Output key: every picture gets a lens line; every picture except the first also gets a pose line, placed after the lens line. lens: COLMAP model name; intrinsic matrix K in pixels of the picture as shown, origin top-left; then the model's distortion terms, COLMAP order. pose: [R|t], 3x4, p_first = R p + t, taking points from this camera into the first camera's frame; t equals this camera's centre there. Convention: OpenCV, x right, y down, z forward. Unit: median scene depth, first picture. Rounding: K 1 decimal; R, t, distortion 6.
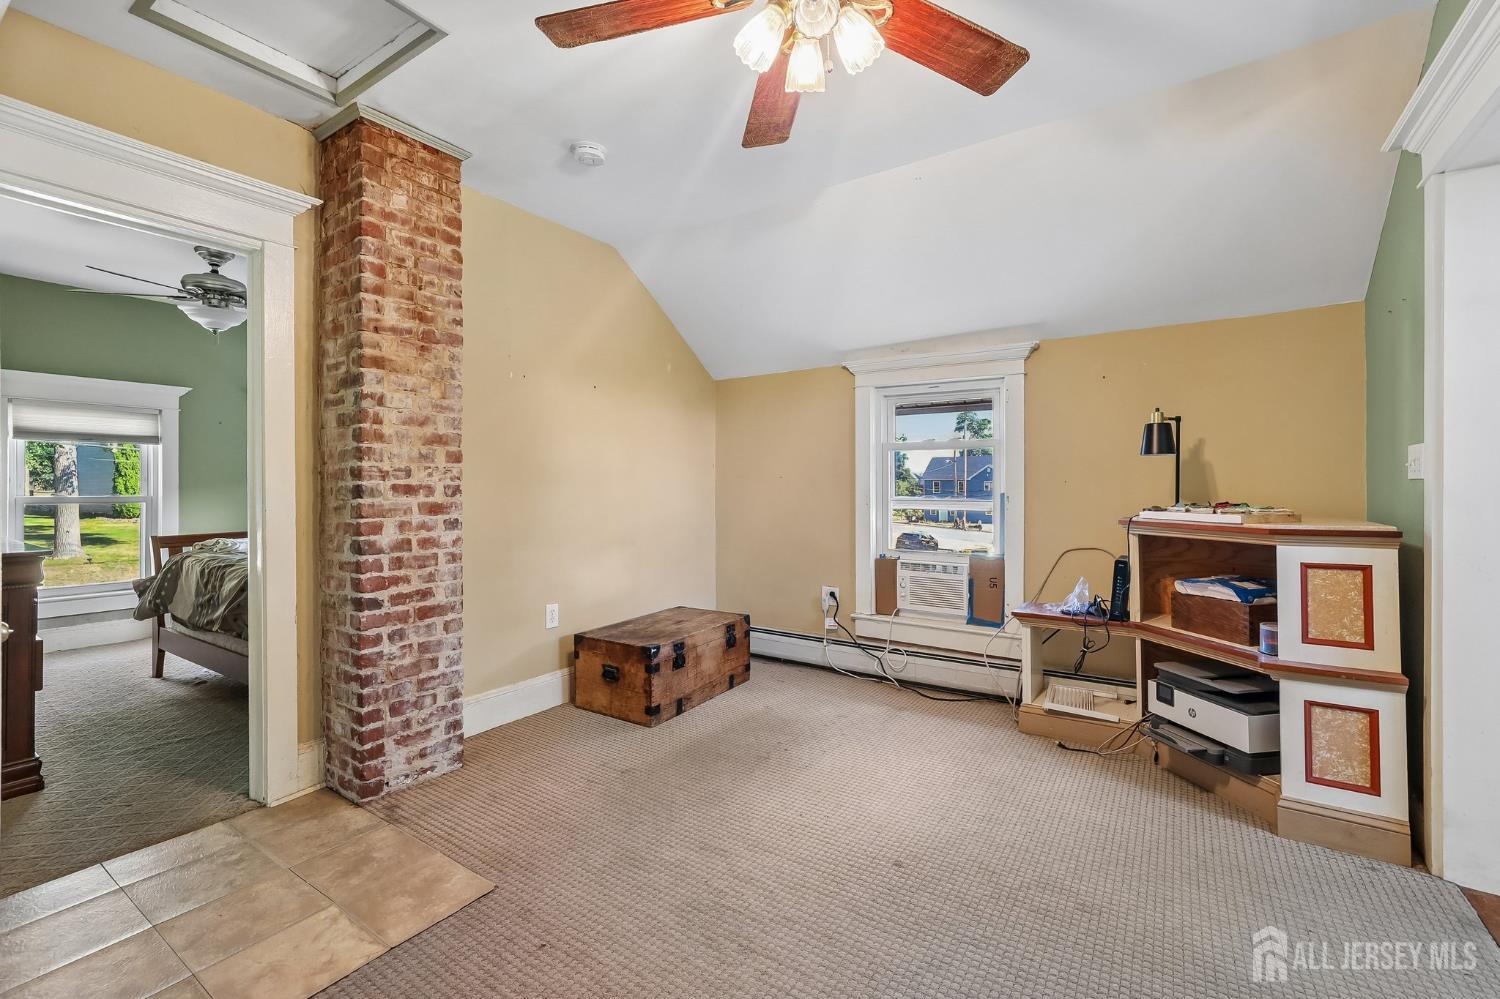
lens RADIAL K [[654.9, 0, 742.9], [0, 654.9, 491.3], [0, 0, 1]] dist [-0.031391, 0.014102]
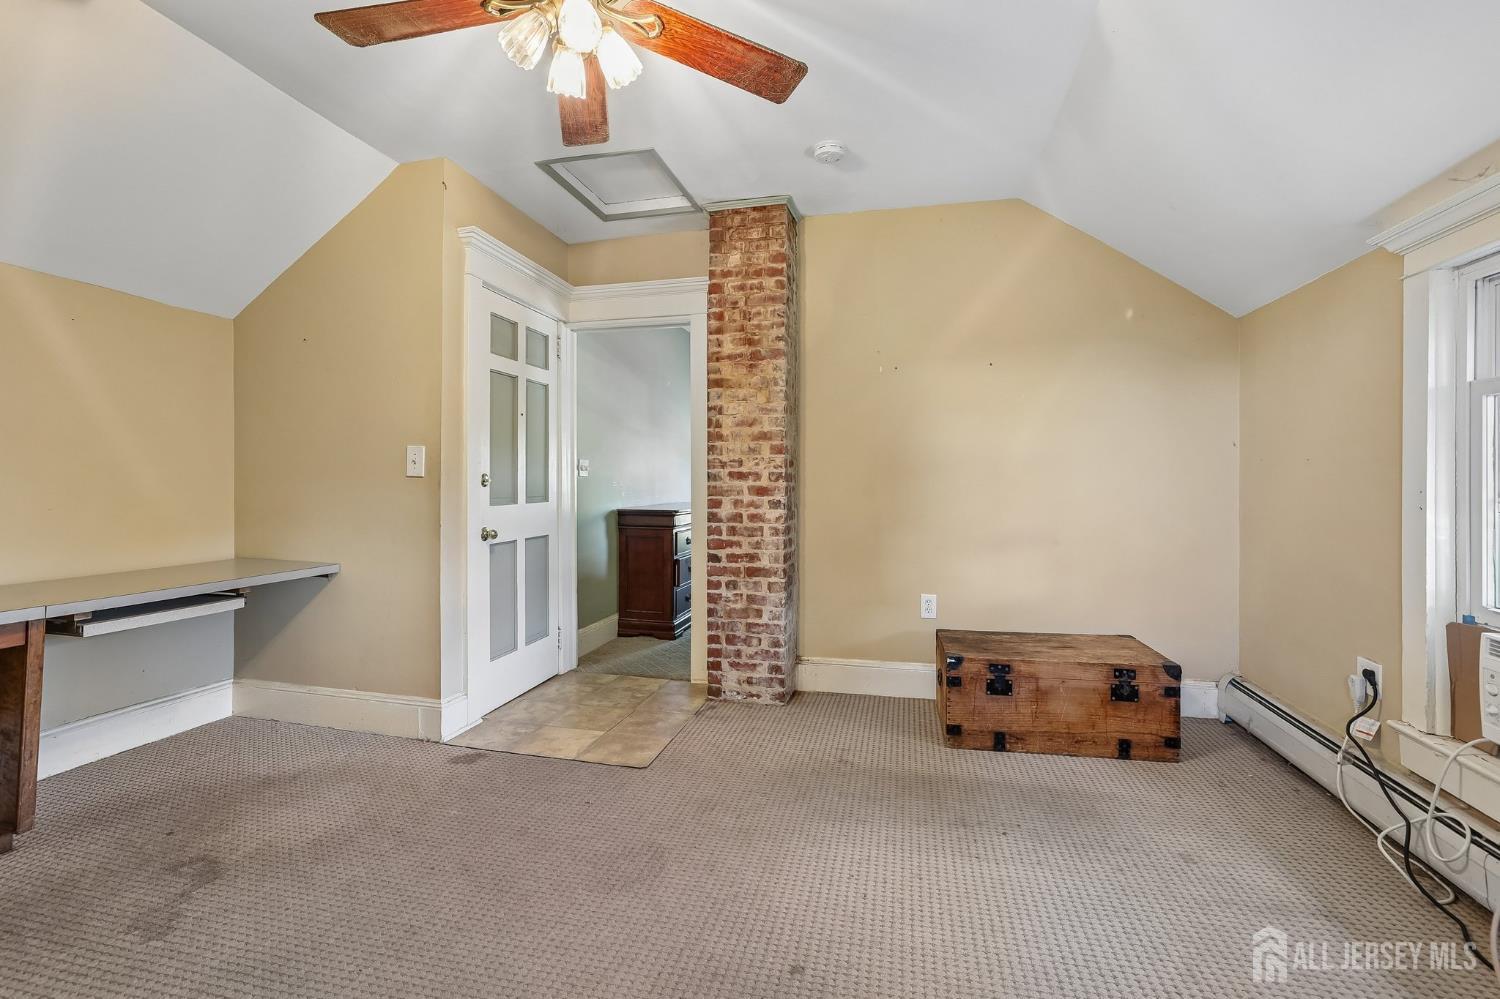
lens RADIAL K [[649.7, 0, 750.7], [0, 649.7, 486.4], [0, 0, 1]] dist [-0.045119, 0.014971]
pose [[0.352458, 0.008597, -0.935788, 0.705702], [-0.012352, 0.999913, 0.004534, 0.012374], [0.935746, 0.009961, 0.352533, 0.545249]]
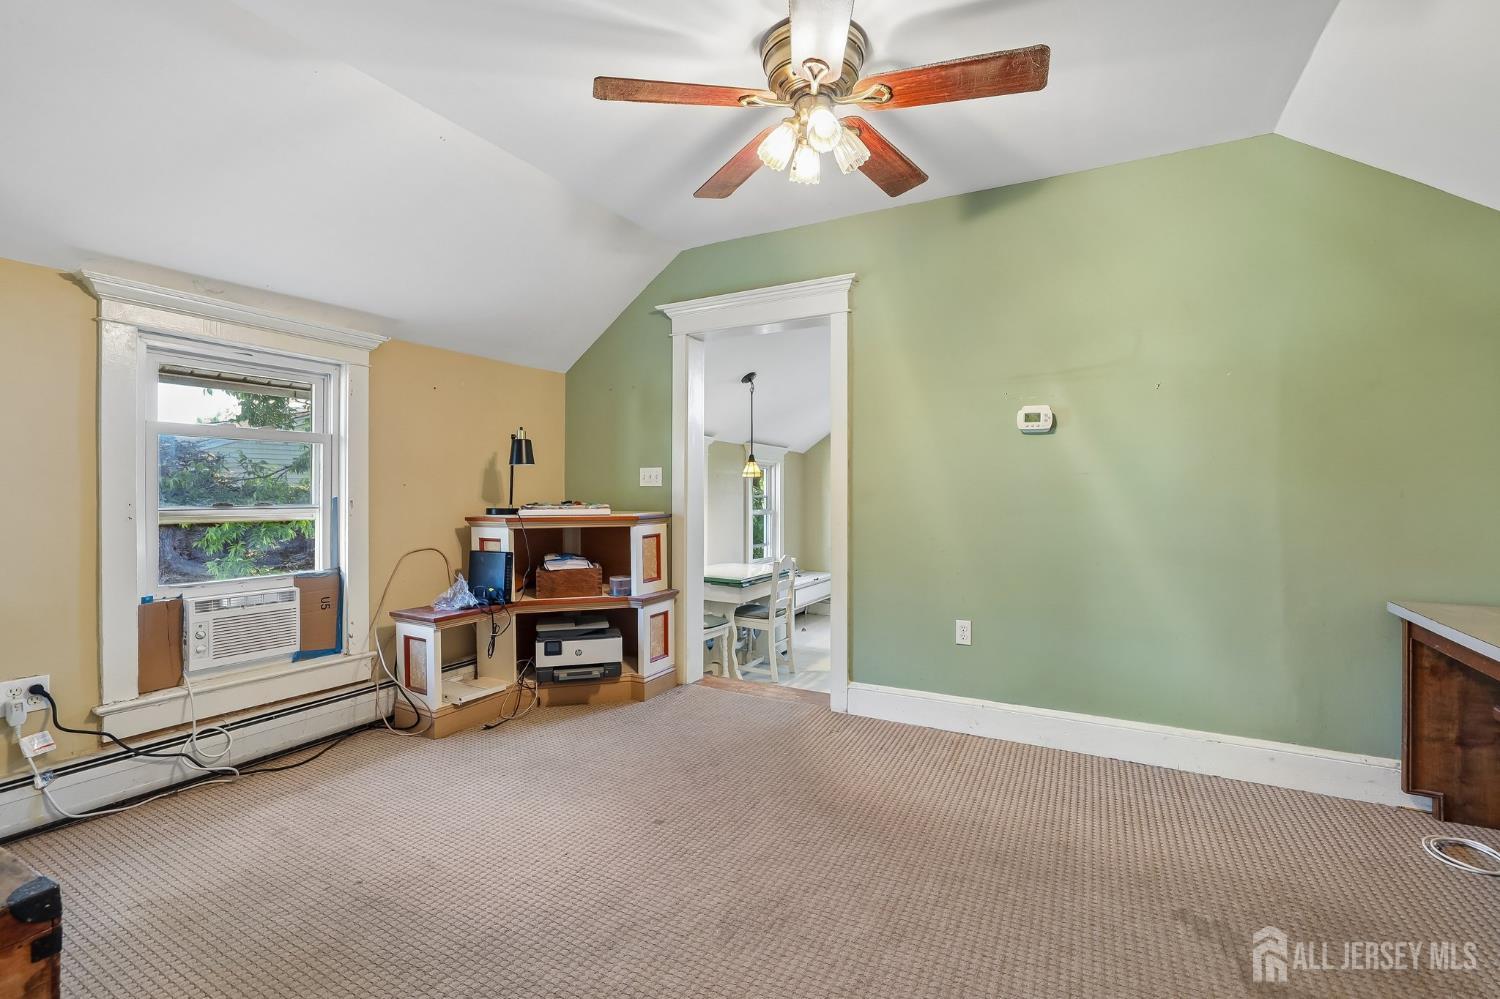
lens RADIAL K [[649.7, 0, 750.7], [0, 649.7, 486.4], [0, 0, 1]] dist [-0.045119, 0.014971]
pose [[-0.107279, 0.010278, 0.994176, -0.706509], [0.008693, 0.999918, -0.009399, 0.001790], [-0.994191, 0.007635, -0.107360, 0.755261]]
